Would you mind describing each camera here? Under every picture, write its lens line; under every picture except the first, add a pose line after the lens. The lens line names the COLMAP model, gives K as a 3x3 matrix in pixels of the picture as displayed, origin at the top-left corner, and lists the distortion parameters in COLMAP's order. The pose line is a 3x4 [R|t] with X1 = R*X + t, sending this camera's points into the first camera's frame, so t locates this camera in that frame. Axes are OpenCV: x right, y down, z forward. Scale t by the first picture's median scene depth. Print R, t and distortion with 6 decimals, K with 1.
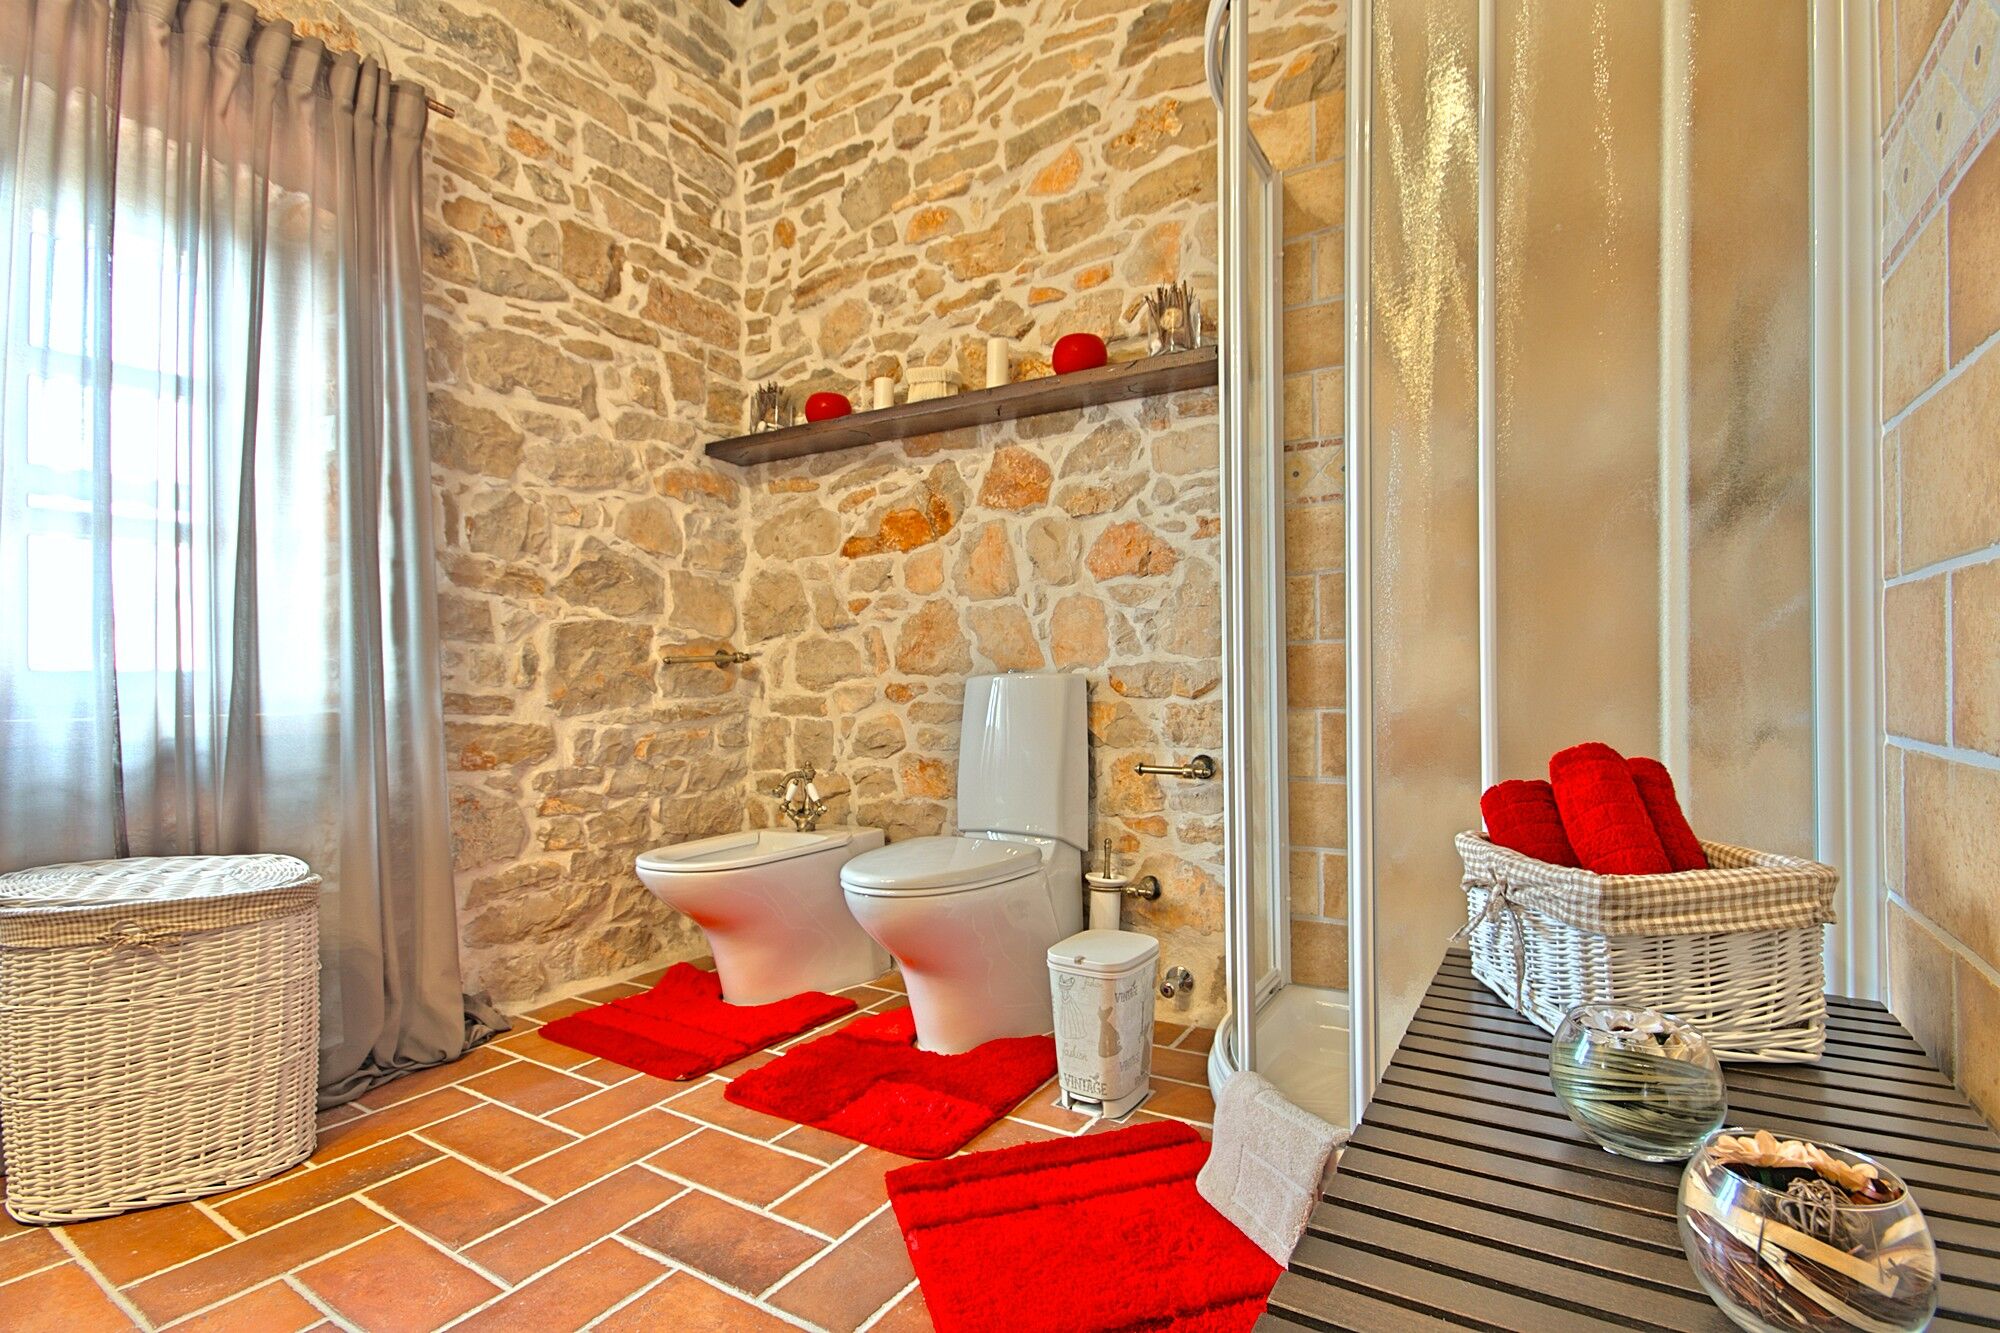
lens RADIAL K [[938.4, 0, 1001.1], [0, 938.4, 668.7], [0, 0, 1]] dist [0.009854, -0.009472]
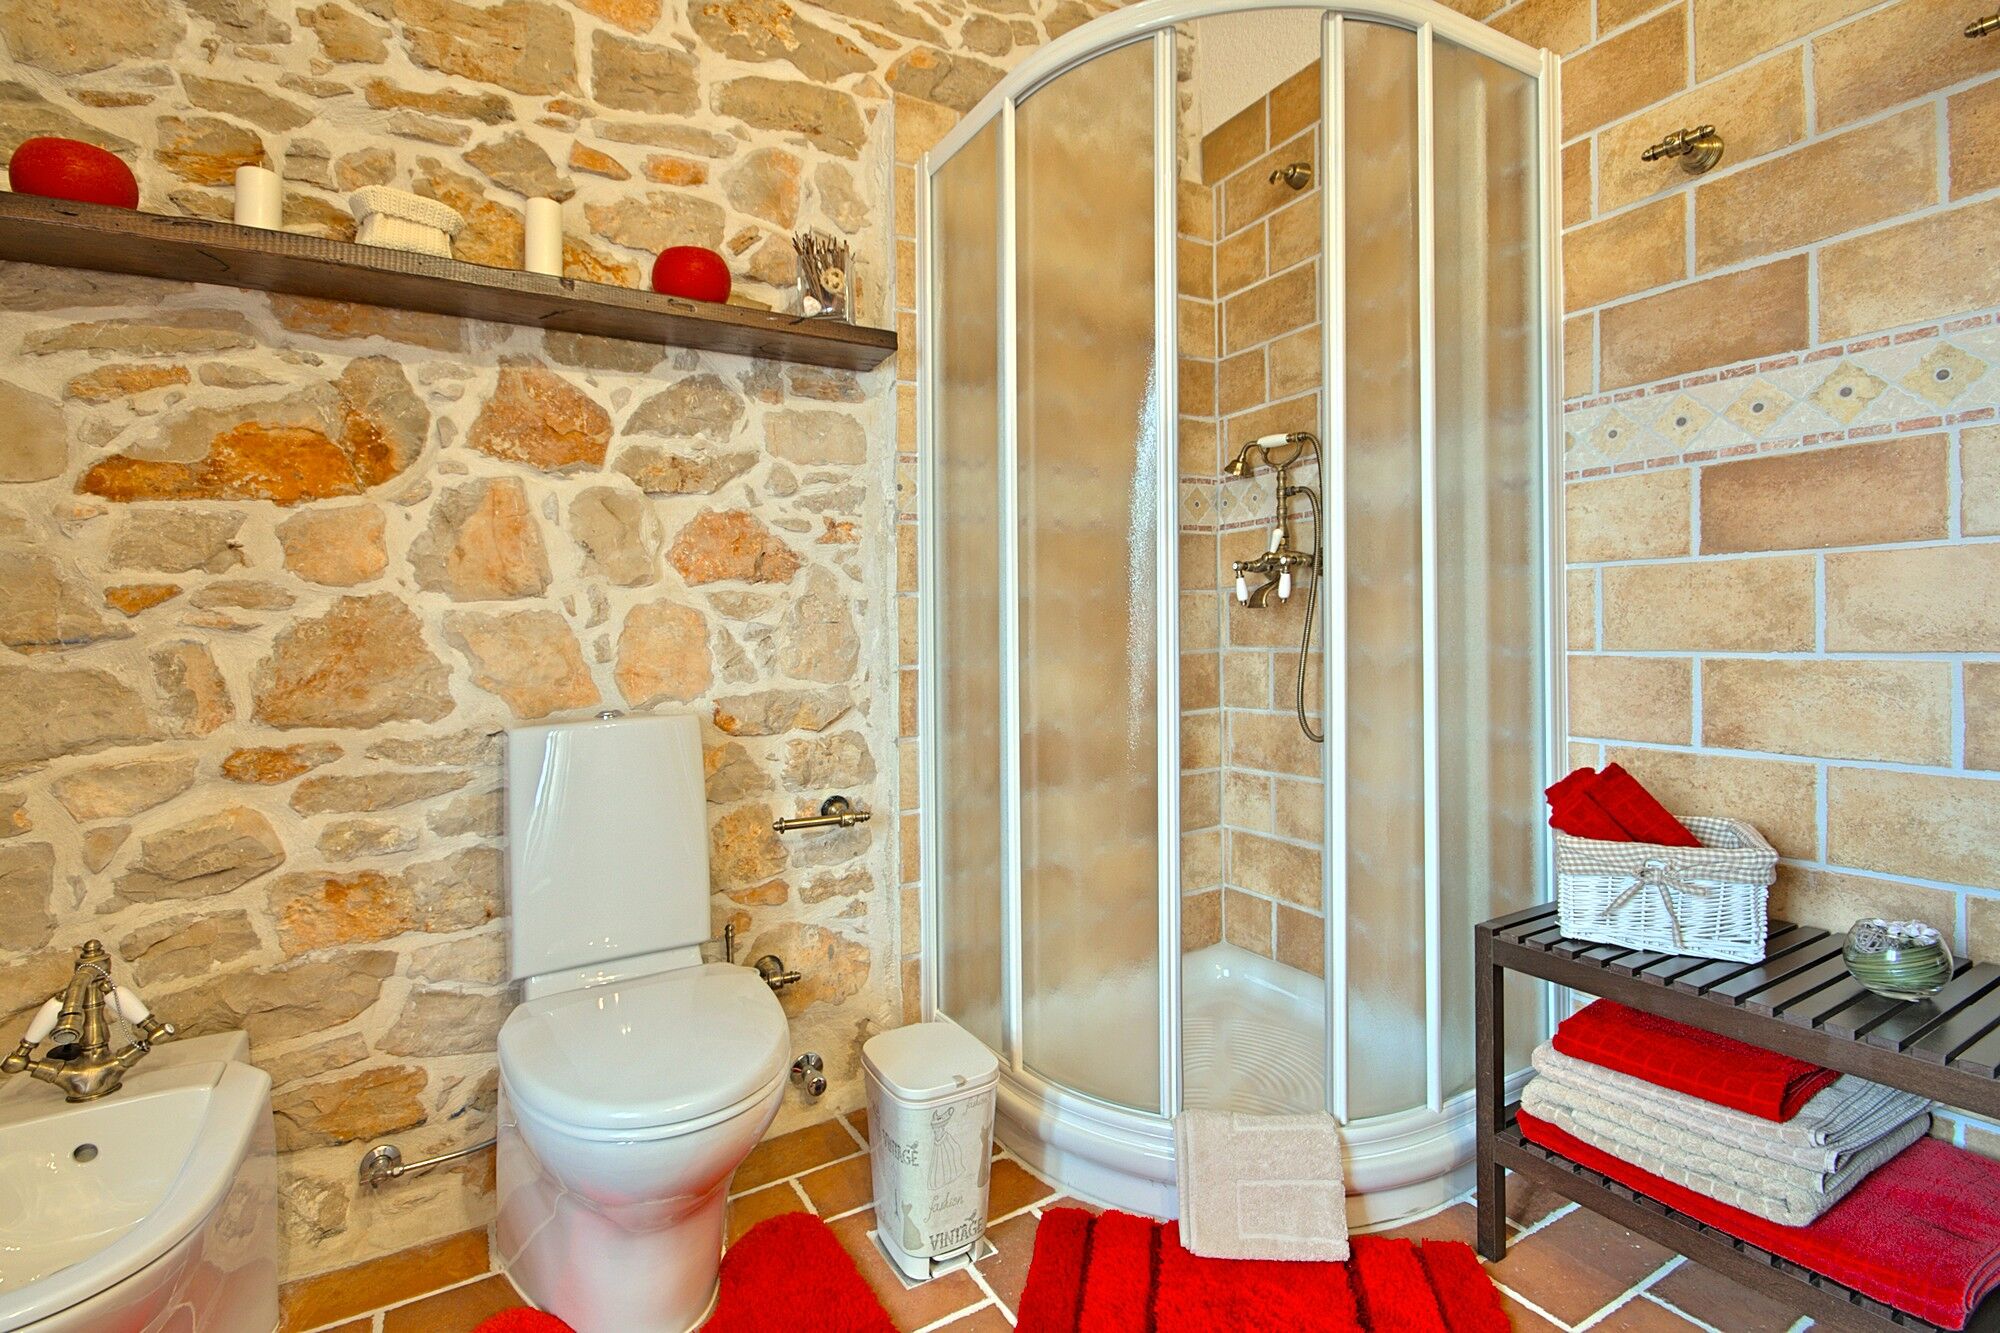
lens RADIAL K [[938.4, 0, 994.2], [0, 938.4, 637.3], [0, 0, 1]] dist [0.009854, -0.009472]
pose [[0.469823, -0.010767, 0.882695, -0.421713], [0.007257, 0.999939, 0.008335, -0.053066], [-0.882731, 0.002490, 0.469872, 0.414864]]
